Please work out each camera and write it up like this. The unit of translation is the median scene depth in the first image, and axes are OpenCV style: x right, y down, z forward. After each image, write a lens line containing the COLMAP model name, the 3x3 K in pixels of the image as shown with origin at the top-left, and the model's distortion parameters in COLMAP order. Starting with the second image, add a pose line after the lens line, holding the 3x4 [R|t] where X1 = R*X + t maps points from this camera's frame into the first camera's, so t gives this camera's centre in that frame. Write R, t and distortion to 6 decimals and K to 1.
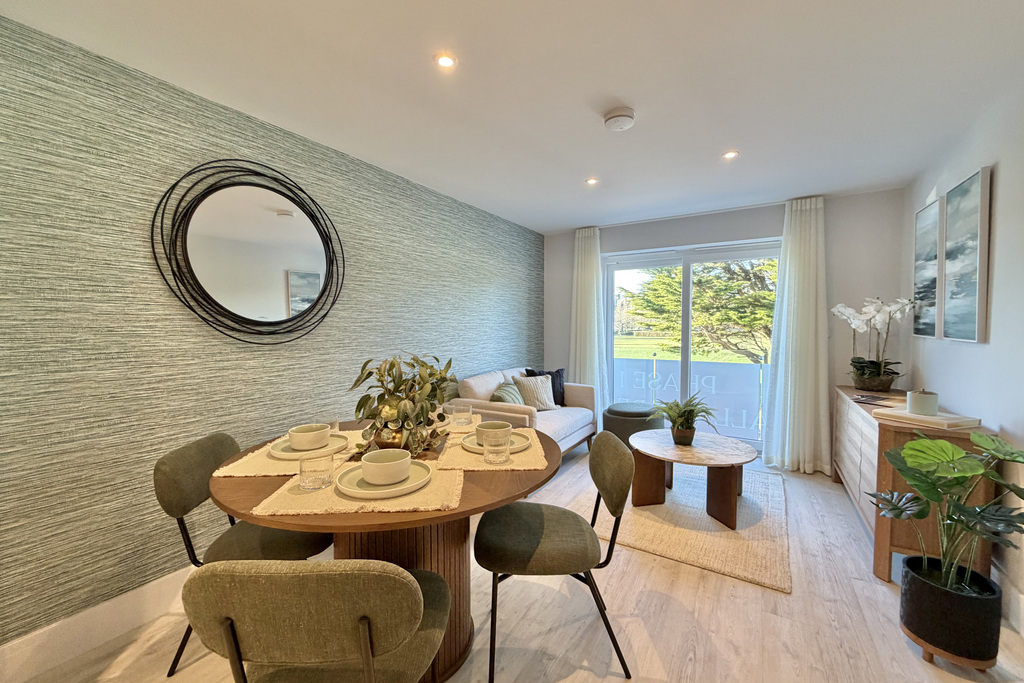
lens RADIAL K [[412.5, 0, 509.8], [0, 412.5, 340.5], [0, 0, 1]] dist [-0.000189, 0.000062]
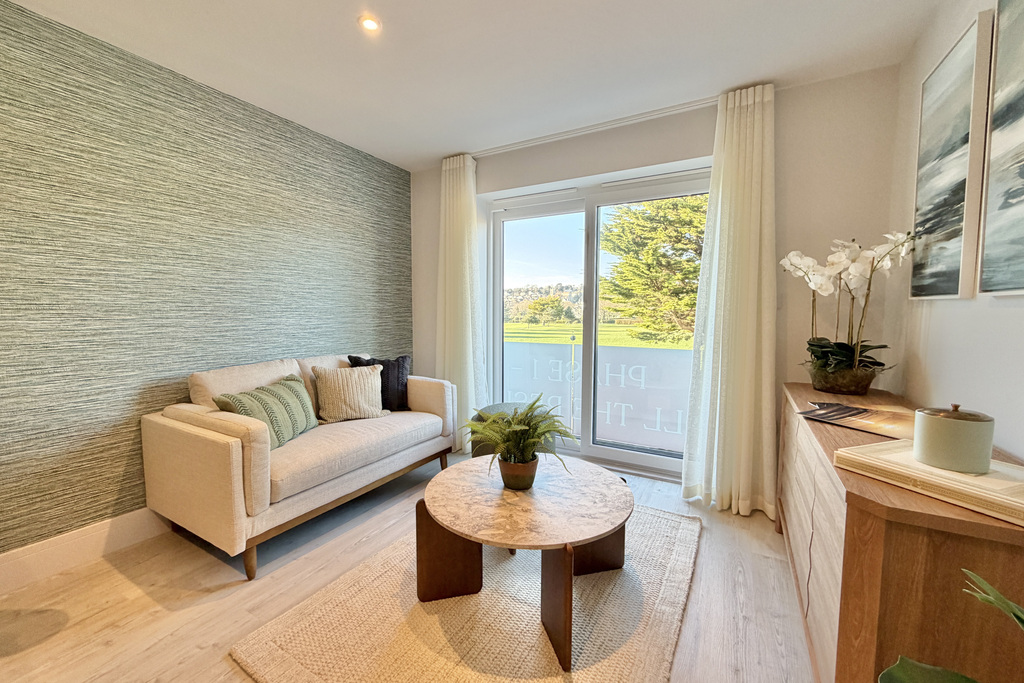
lens RADIAL K [[412.5, 0, 509.8], [0, 412.5, 340.5], [0, 0, 1]] dist [-0.000189, 0.000062]
pose [[0.999250, 0.003438, 0.038566, 0.331736], [-0.004599, 0.999538, 0.030050, 0.026196], [-0.038445, -0.030205, 0.998804, 0.372007]]
